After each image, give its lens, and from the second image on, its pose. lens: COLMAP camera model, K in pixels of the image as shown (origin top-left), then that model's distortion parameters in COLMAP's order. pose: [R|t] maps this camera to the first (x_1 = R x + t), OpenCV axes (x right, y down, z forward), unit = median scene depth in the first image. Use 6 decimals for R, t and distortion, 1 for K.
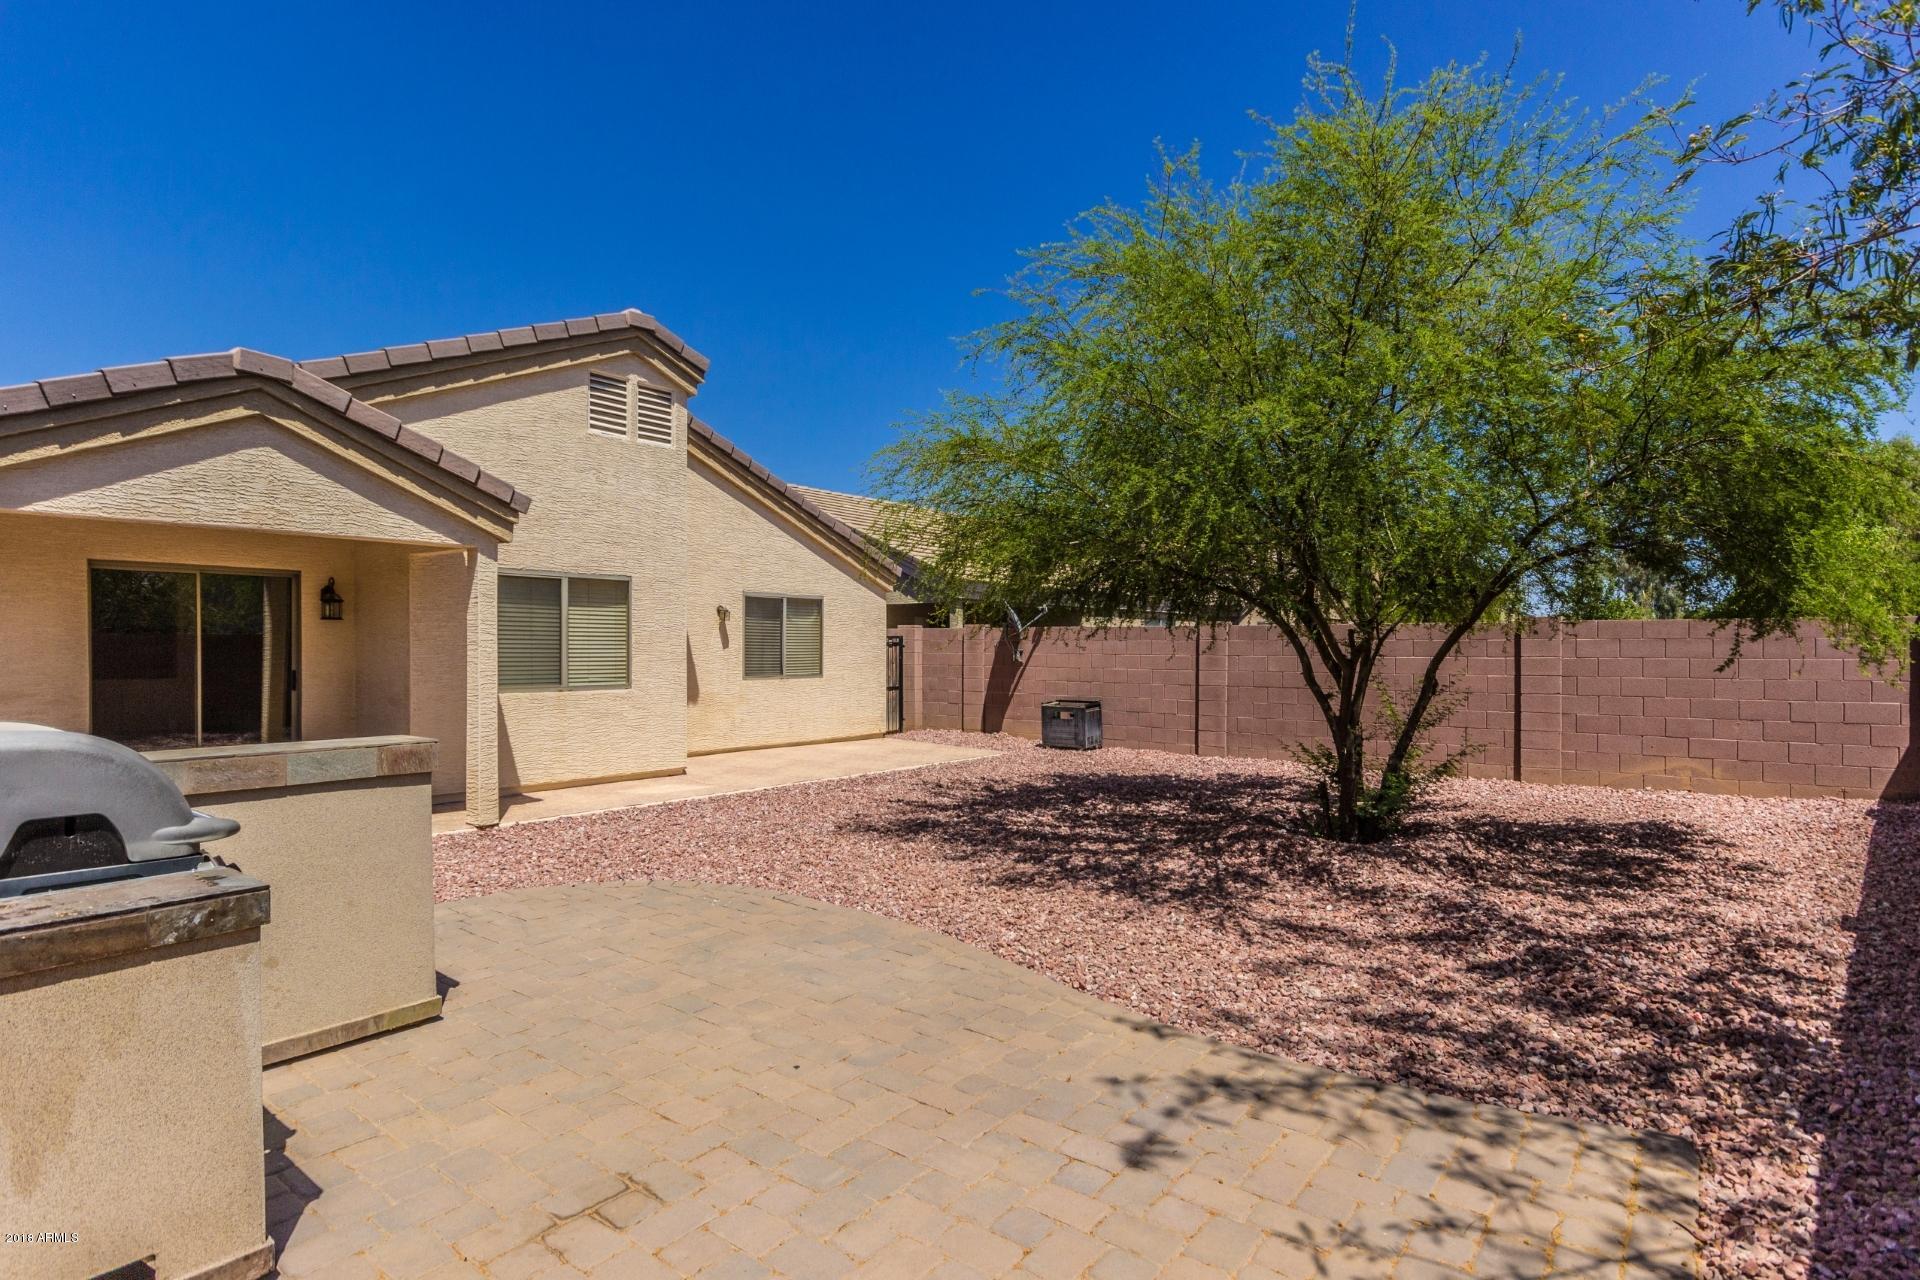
lens RADIAL K [[983.5, 0, 961.0], [0, 983.5, 659.8], [0, 0, 1]] dist [0.000901, 0.000214]
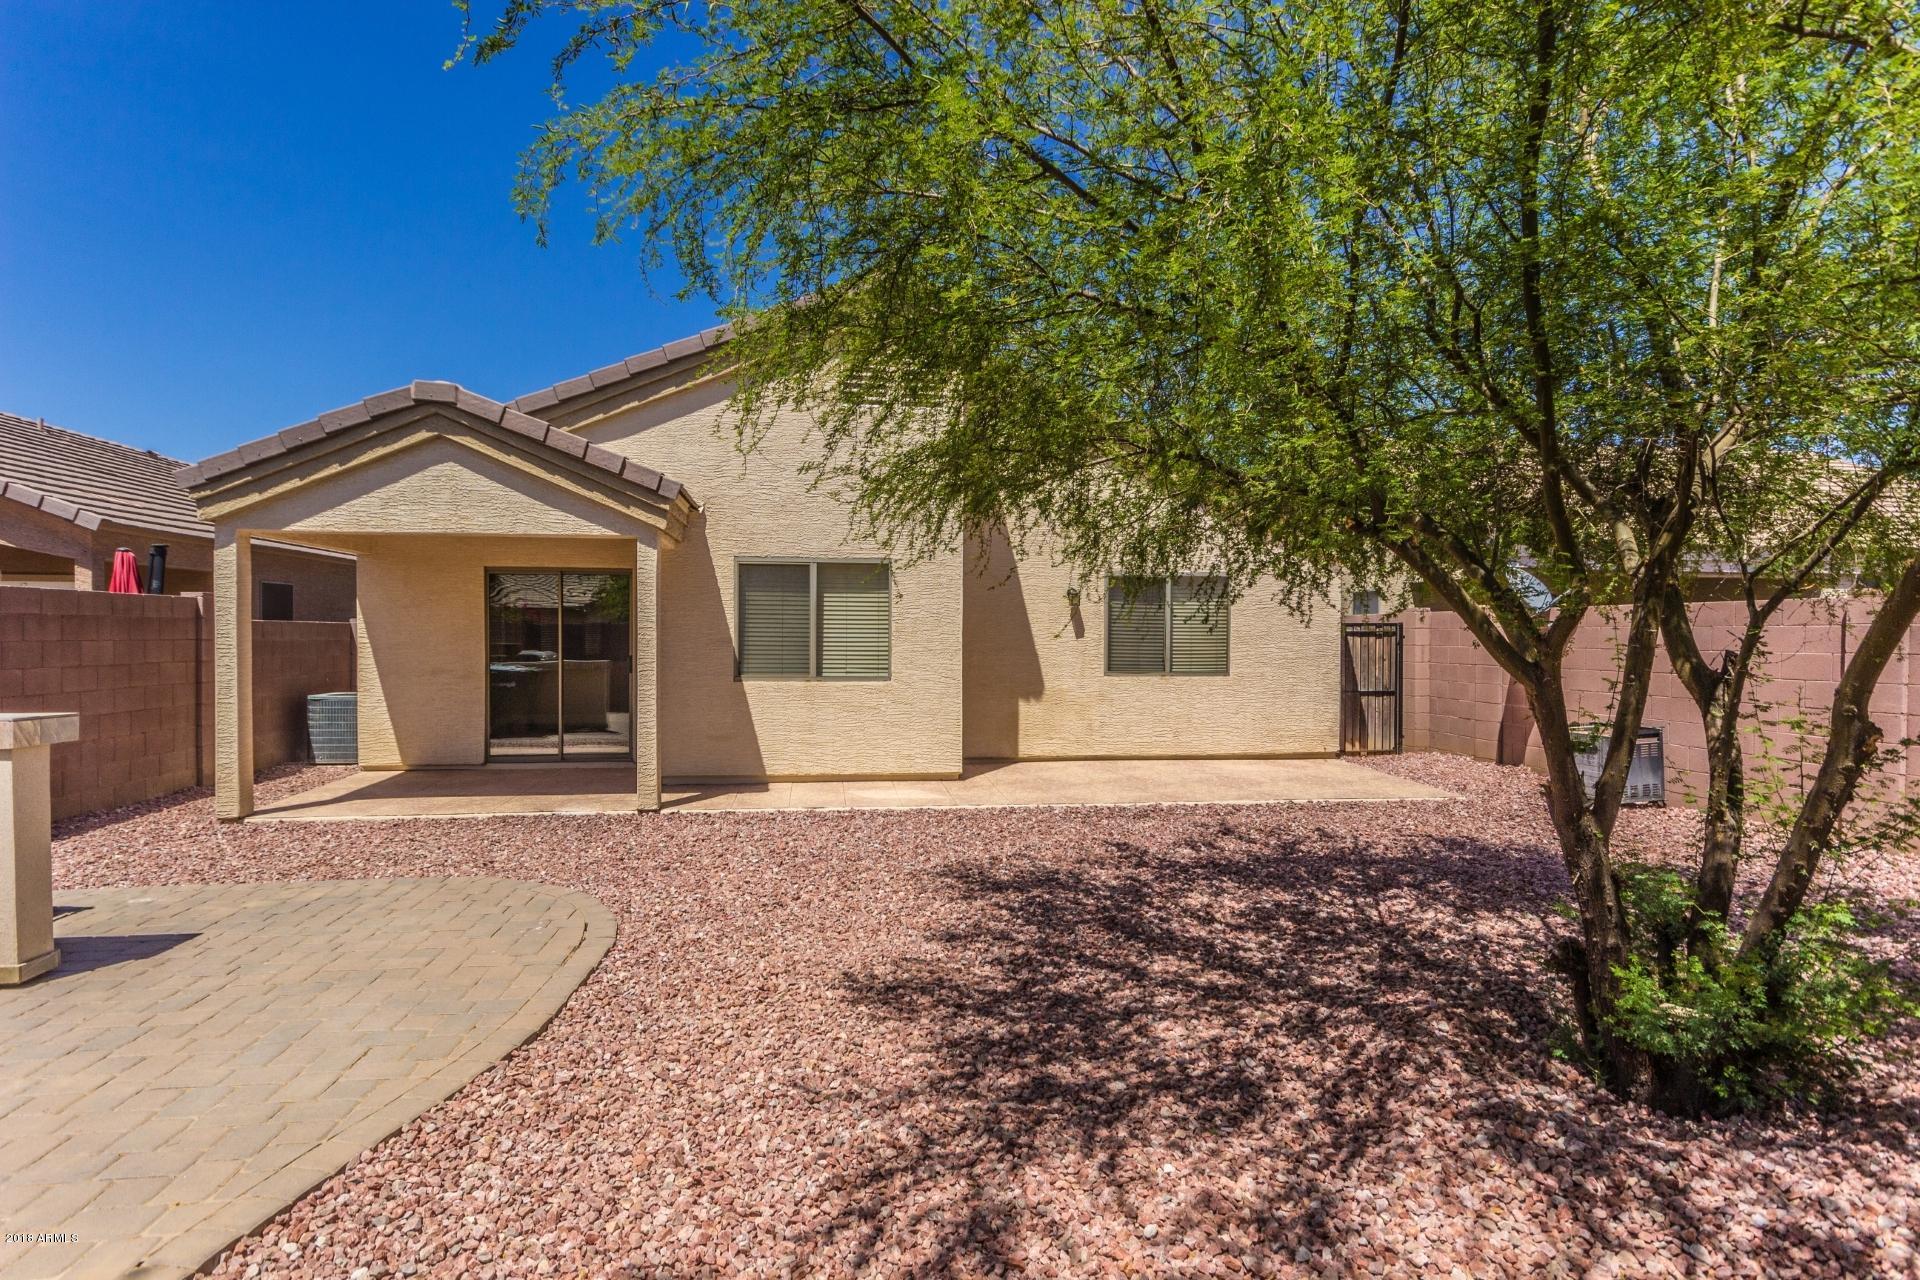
lens RADIAL K [[1016.6, 0, 960.2], [0, 1016.6, 645.1], [0, 0, 1]] dist [-0.000569, 0.000371]
pose [[0.722433, 0.006433, -0.691411, 0.479989], [-0.011646, 0.999928, -0.002865, -0.003046], [0.691343, 0.010122, 0.722456, 0.471368]]
